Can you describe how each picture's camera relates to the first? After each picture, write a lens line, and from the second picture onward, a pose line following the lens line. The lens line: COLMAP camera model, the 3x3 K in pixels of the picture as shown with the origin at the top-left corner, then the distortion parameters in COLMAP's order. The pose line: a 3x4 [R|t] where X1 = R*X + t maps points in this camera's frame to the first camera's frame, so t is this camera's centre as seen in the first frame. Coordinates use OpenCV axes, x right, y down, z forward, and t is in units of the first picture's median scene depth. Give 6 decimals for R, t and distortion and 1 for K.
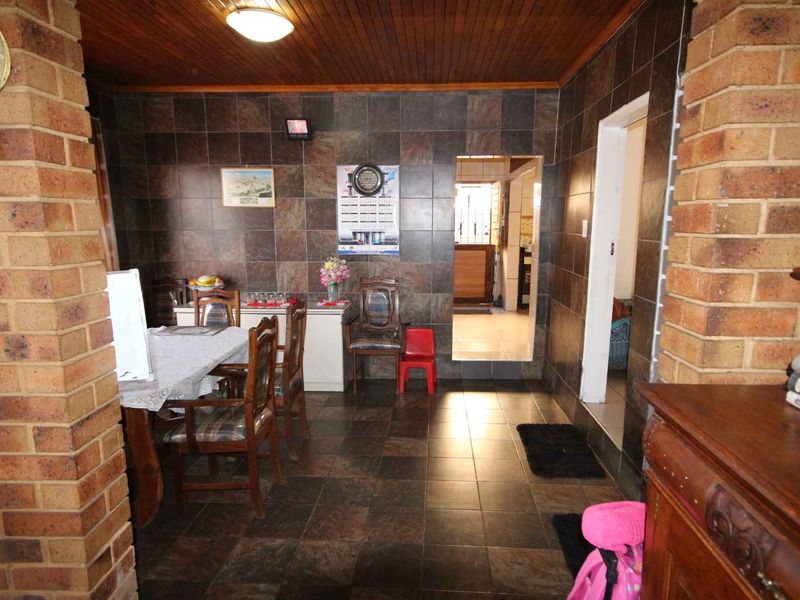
lens RADIAL K [[504.1, 0, 409.6], [0, 504.1, 308.7], [0, 0, 1]] dist [0.006774, 0.003504]
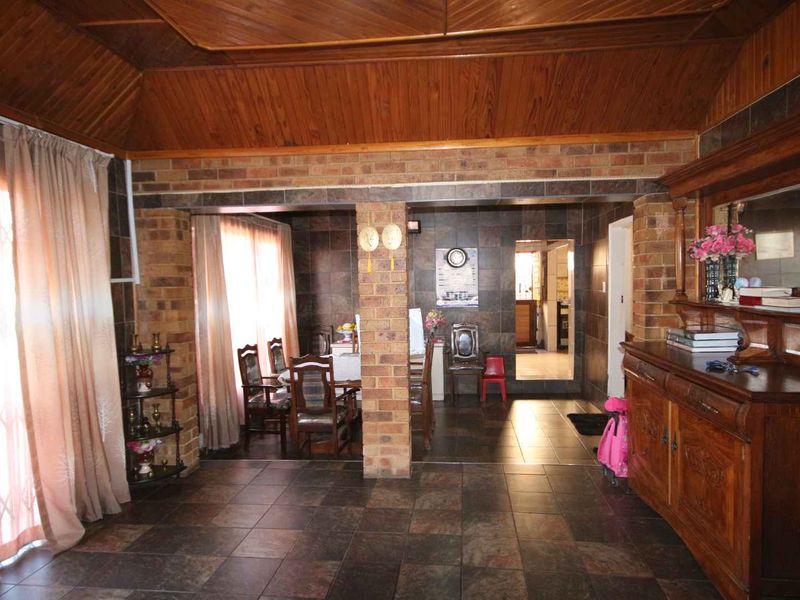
lens RADIAL K [[504.1, 0, 409.6], [0, 504.1, 308.7], [0, 0, 1]] dist [0.006774, 0.003504]
pose [[0.998451, -0.018132, -0.052601, -0.143095], [0.011867, 0.993054, -0.117059, 0.068189], [0.054358, 0.116253, 0.991731, -0.470351]]
